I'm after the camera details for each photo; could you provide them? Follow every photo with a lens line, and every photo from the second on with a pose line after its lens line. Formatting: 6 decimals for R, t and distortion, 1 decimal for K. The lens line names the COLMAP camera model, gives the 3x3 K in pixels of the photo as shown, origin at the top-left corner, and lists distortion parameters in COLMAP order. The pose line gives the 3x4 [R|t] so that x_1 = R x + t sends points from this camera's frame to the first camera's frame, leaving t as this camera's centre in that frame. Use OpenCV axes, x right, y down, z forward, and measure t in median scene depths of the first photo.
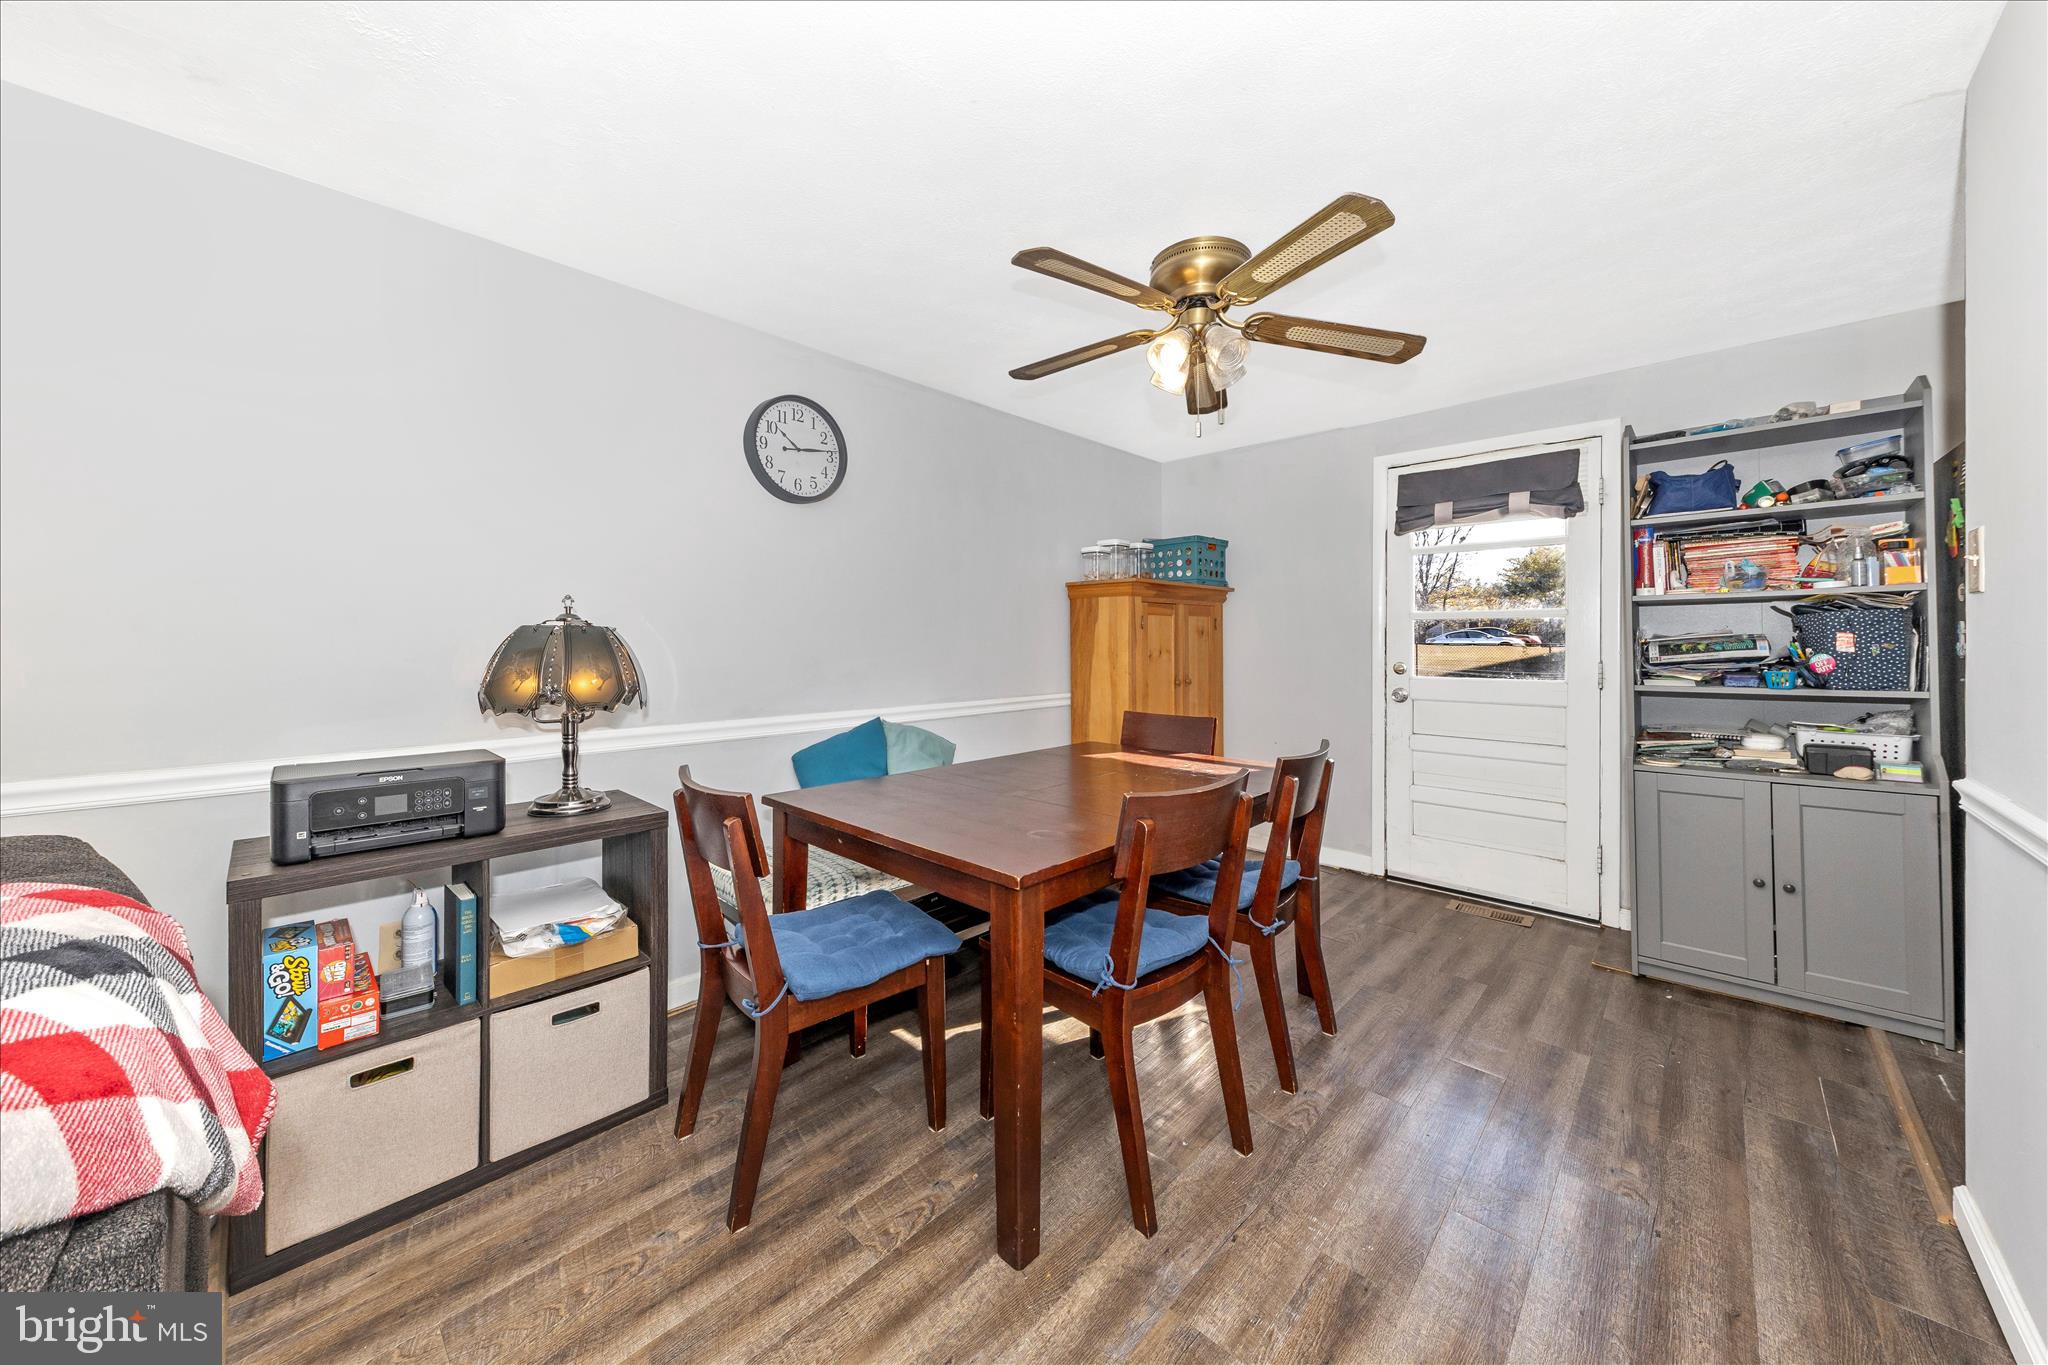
lens RADIAL K [[712.4, 0, 1016.4], [0, 712.4, 638.2], [0, 0, 1]] dist [-0.000149, -0.000100]
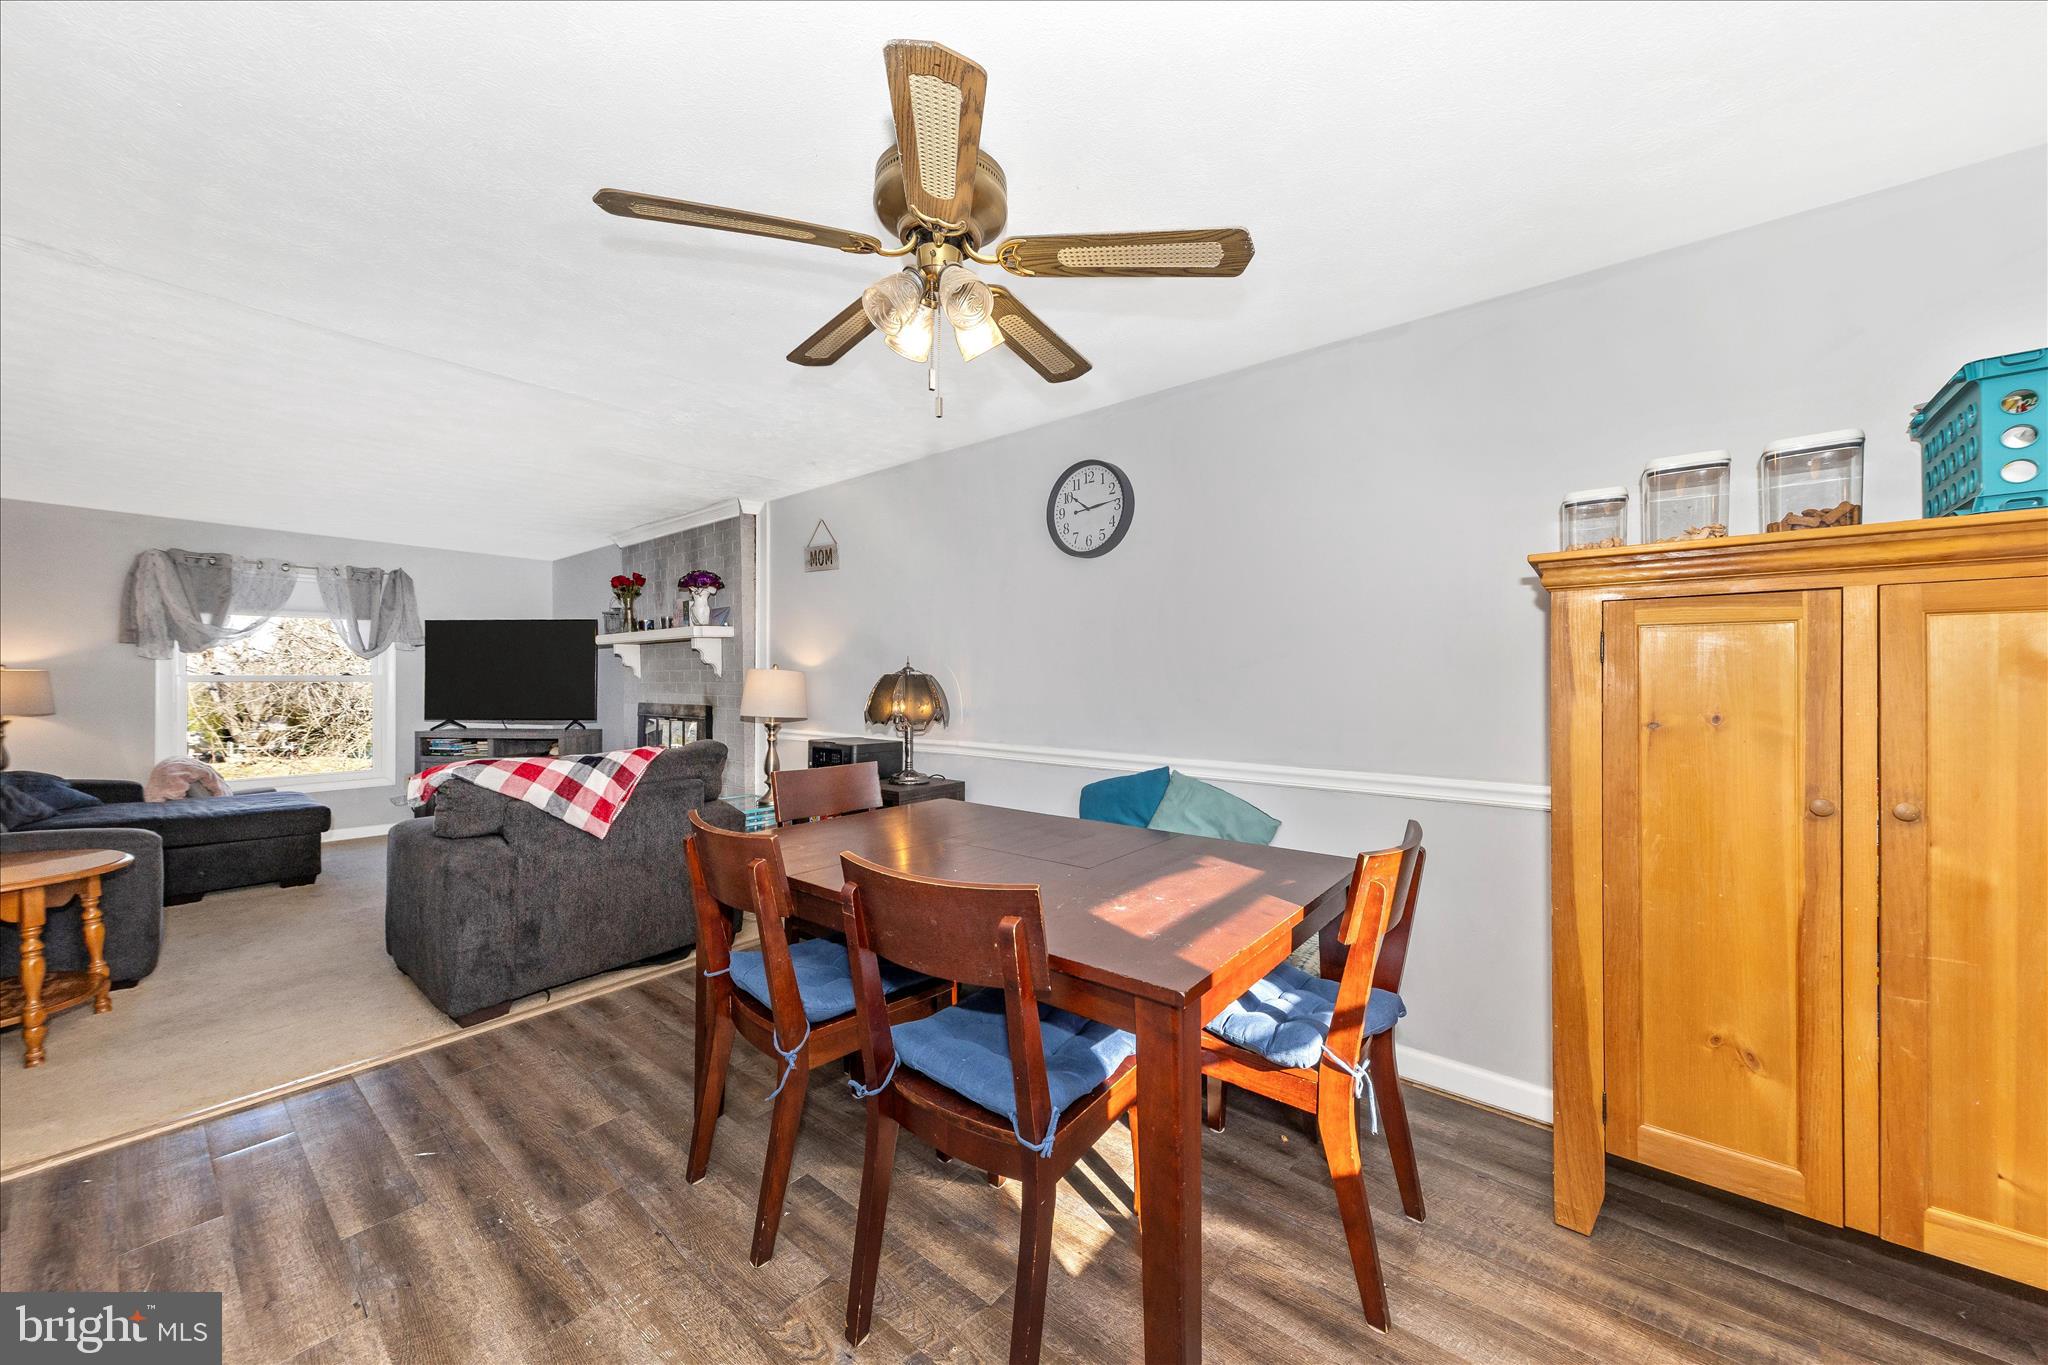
lens RADIAL K [[727.6, 0, 1024.0], [0, 727.6, 682.5], [0, 0, 1]] dist [0.000902, -0.000173]
pose [[0.087894, 0.012108, -0.996056, 0.834064], [0.010584, 0.999858, 0.013088, -0.014842], [0.996074, -0.011692, 0.087753, 0.834724]]
